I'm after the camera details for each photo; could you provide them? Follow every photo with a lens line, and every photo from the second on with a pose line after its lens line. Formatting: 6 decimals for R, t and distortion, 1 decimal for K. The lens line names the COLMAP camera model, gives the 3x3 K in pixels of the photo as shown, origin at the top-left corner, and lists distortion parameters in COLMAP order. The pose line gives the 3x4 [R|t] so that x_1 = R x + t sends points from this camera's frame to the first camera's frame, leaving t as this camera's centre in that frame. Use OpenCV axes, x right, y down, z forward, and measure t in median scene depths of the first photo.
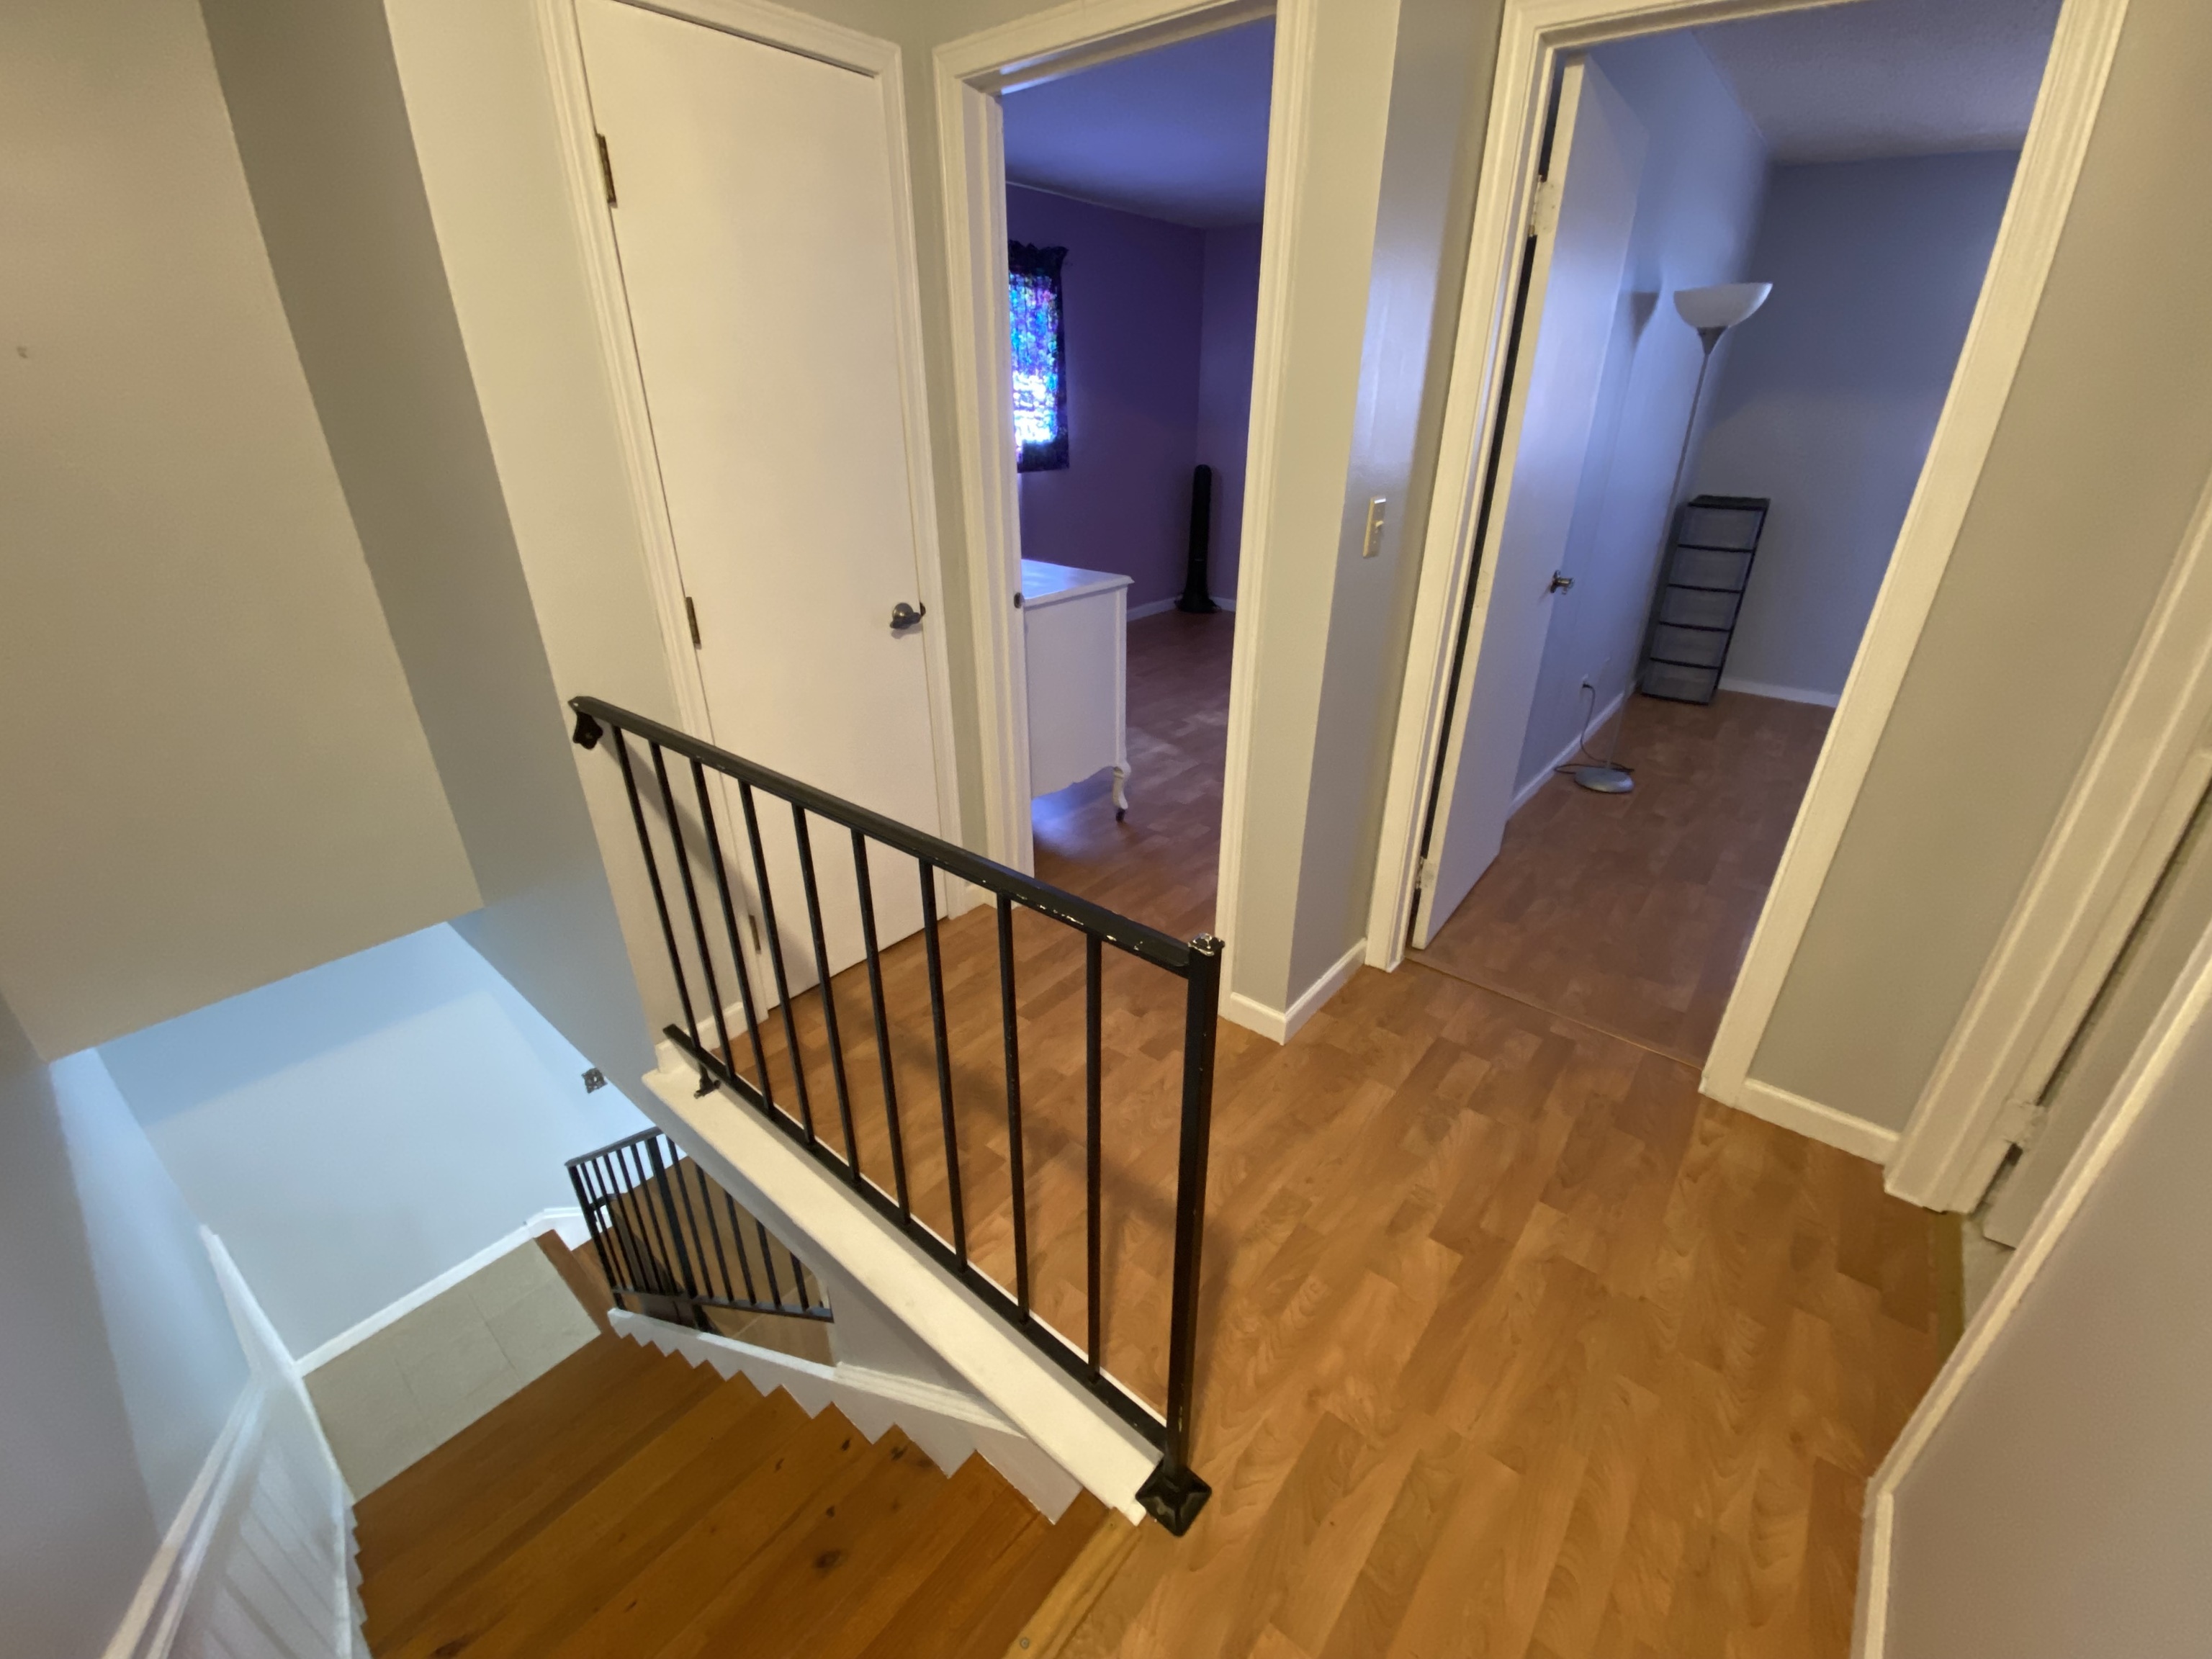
lens RADIAL K [[902.1, 0, 1117.2], [0, 902.1, 810.0], [0, 0, 1]] dist [0.013970, -0.015534]
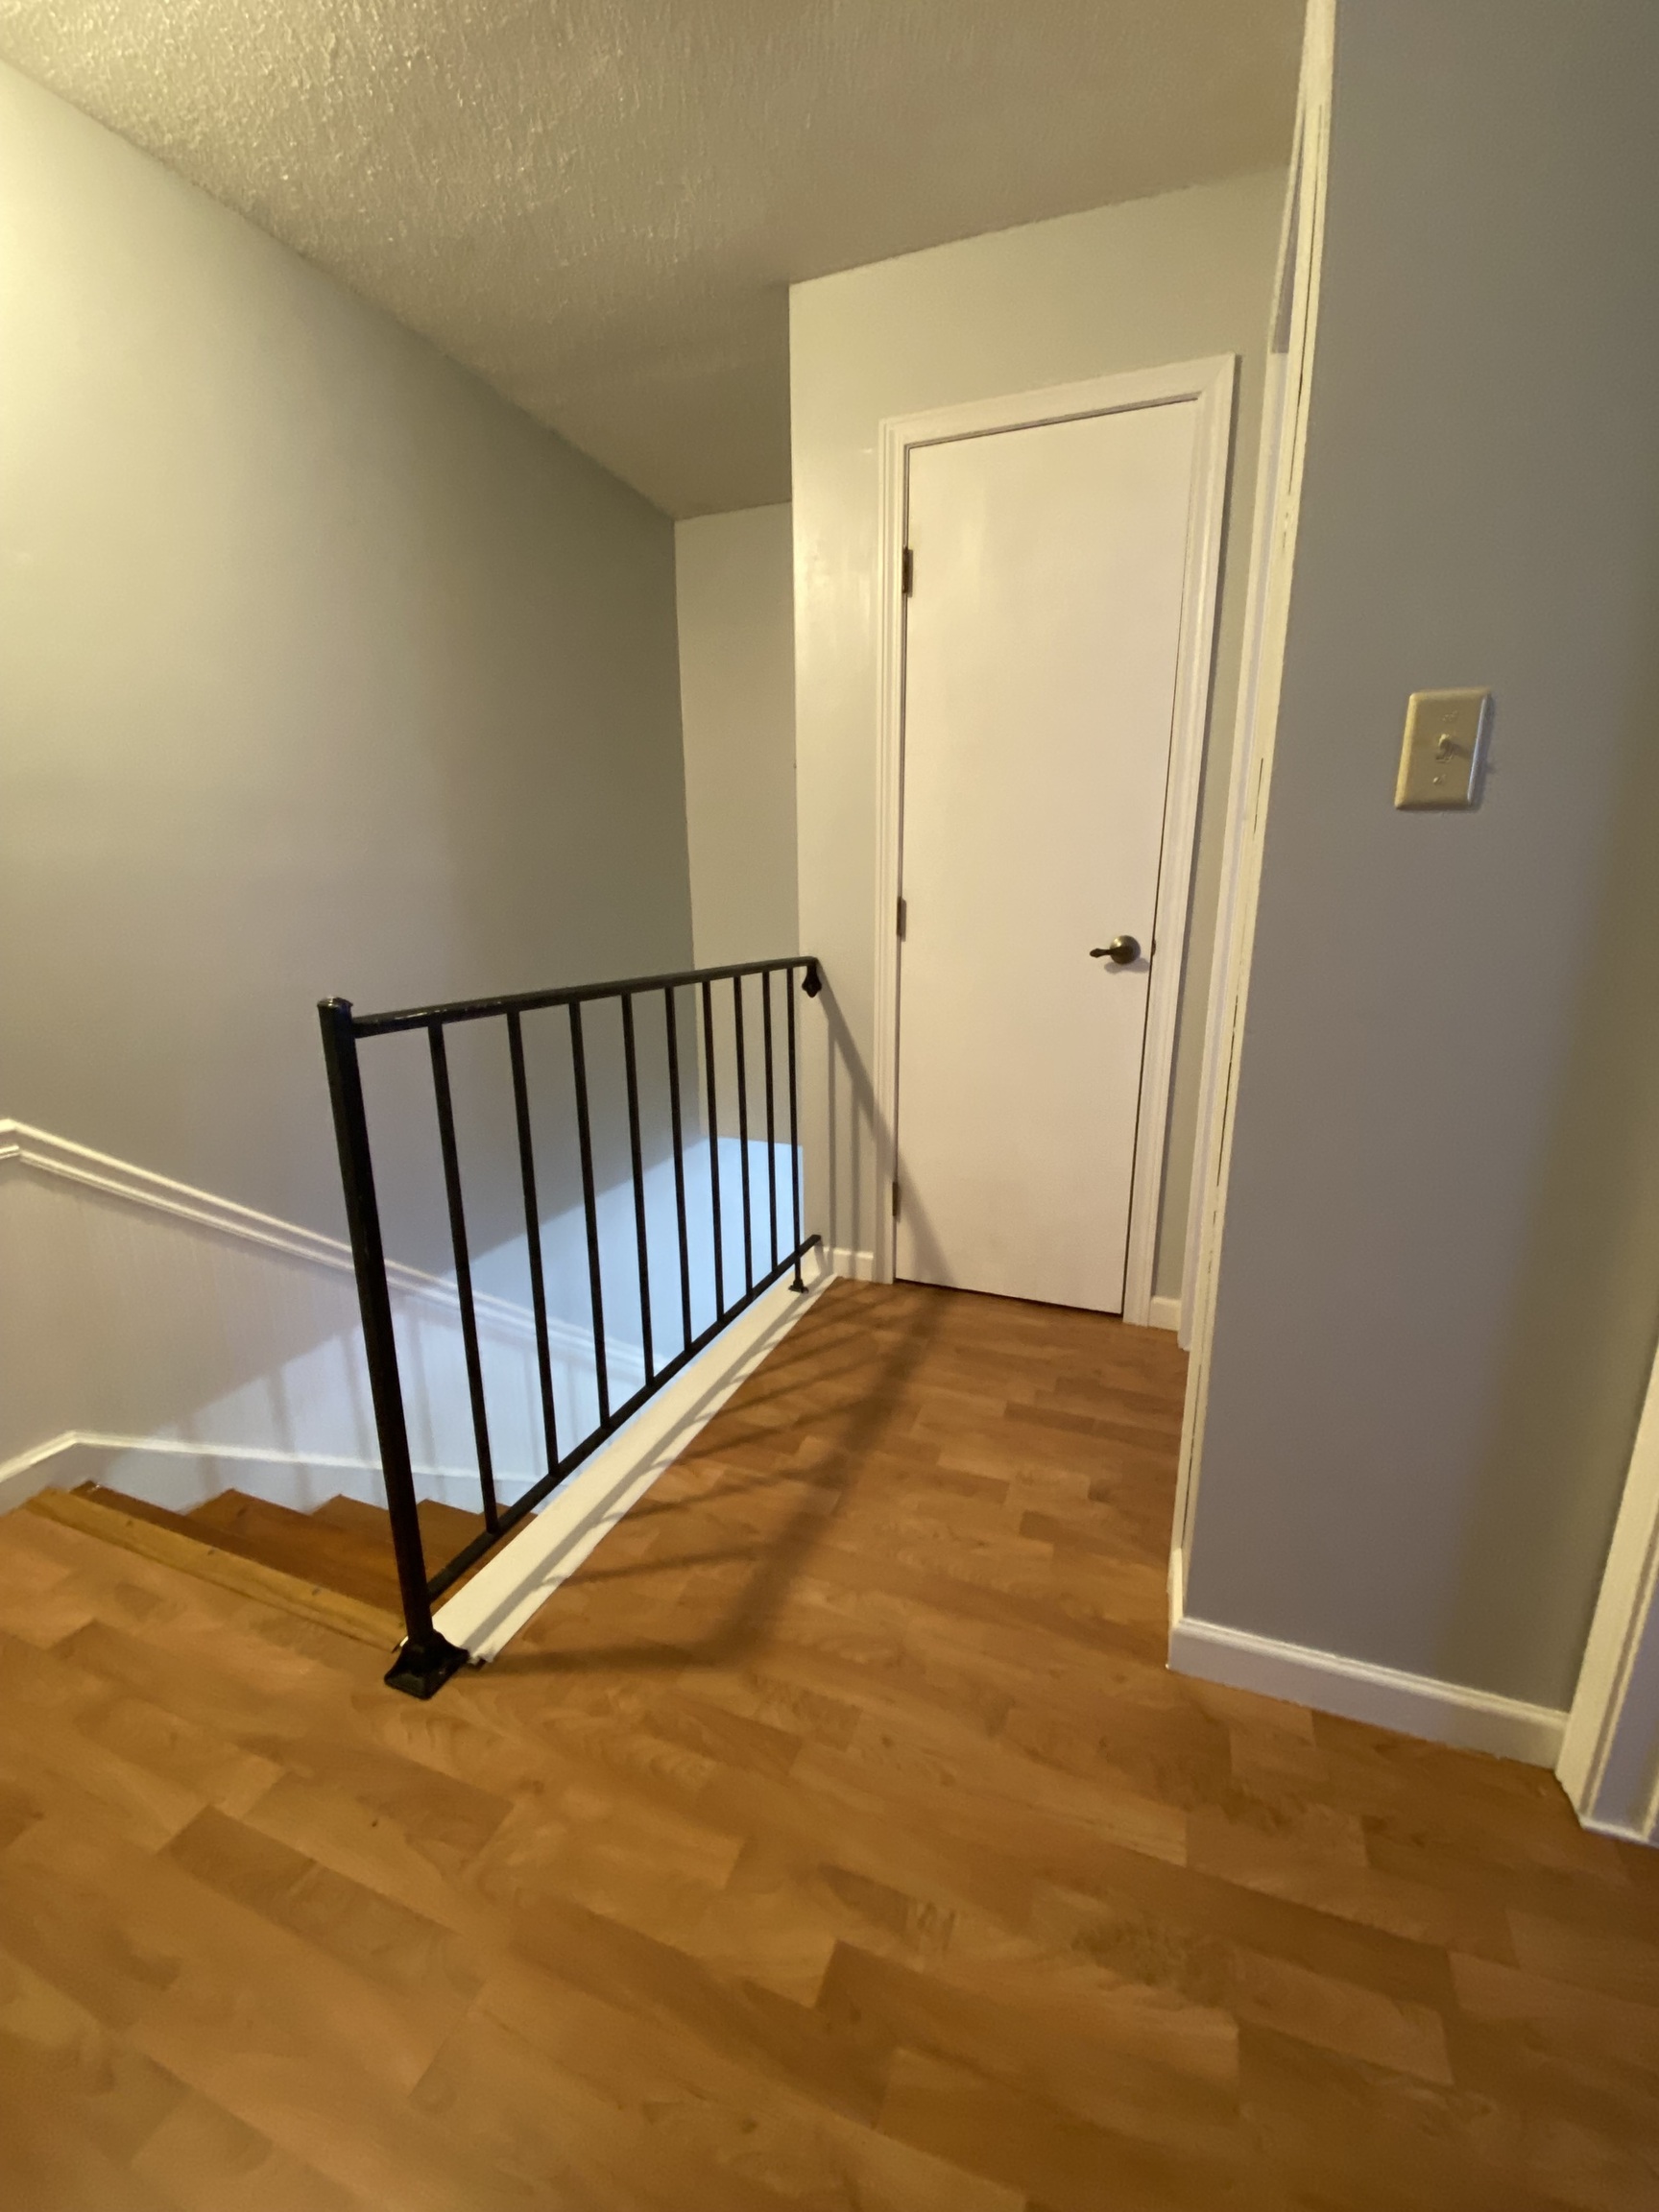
lens RADIAL K [[902.1, 0, 829.5], [0, 902.1, 1106.0], [0, 0, 1]] dist [0.013970, -0.015534]
pose [[0.309768, 0.212535, -0.926754, 0.772984], [-0.388387, 0.917956, 0.080699, -0.041121], [0.867870, 0.334941, 0.366900, 0.644200]]
